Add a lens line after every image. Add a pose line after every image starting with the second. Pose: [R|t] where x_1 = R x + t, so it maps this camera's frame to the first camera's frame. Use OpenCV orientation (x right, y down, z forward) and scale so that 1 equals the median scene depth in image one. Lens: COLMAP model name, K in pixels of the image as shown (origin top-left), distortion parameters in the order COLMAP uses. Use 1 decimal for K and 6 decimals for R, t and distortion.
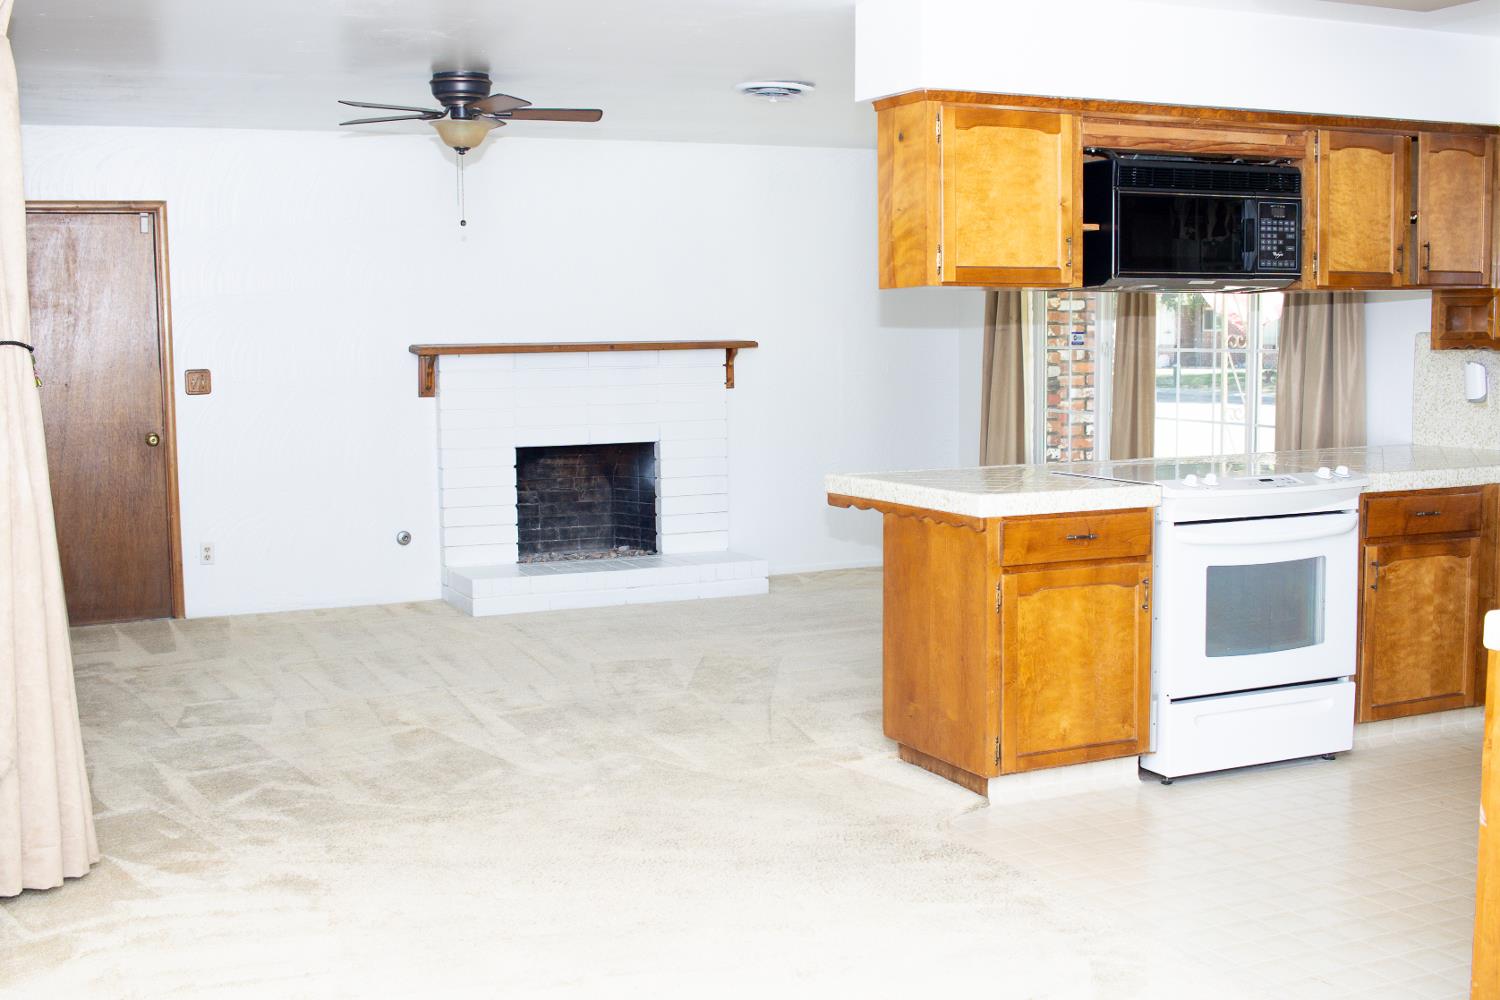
lens RADIAL K [[1681.5, 0, 750.0], [0, 1681.5, 500.0], [0, 0, 1]] dist [-0.006944, -0.003481]
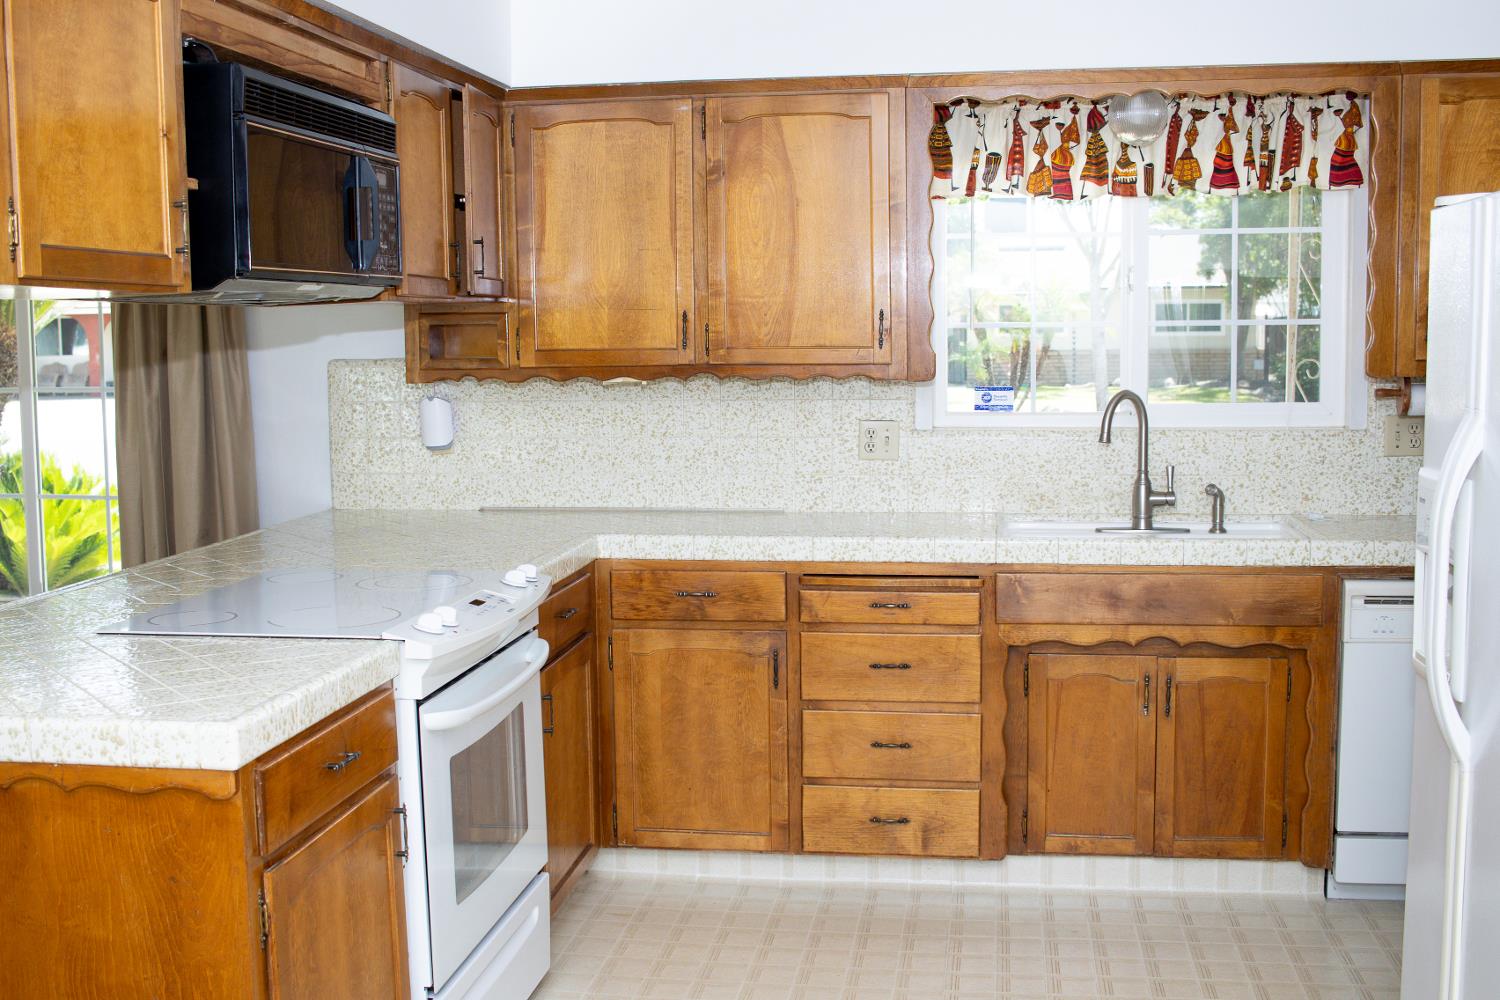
lens RADIAL K [[1681.5, 0, 750.0], [0, 1681.5, 500.0], [0, 0, 1]] dist [-0.006944, -0.003481]
pose [[0.544865, -0.078311, 0.834859, -0.165338], [0.076940, 0.996098, 0.043221, -0.070362], [-0.834987, 0.040685, 0.548764, 0.560085]]
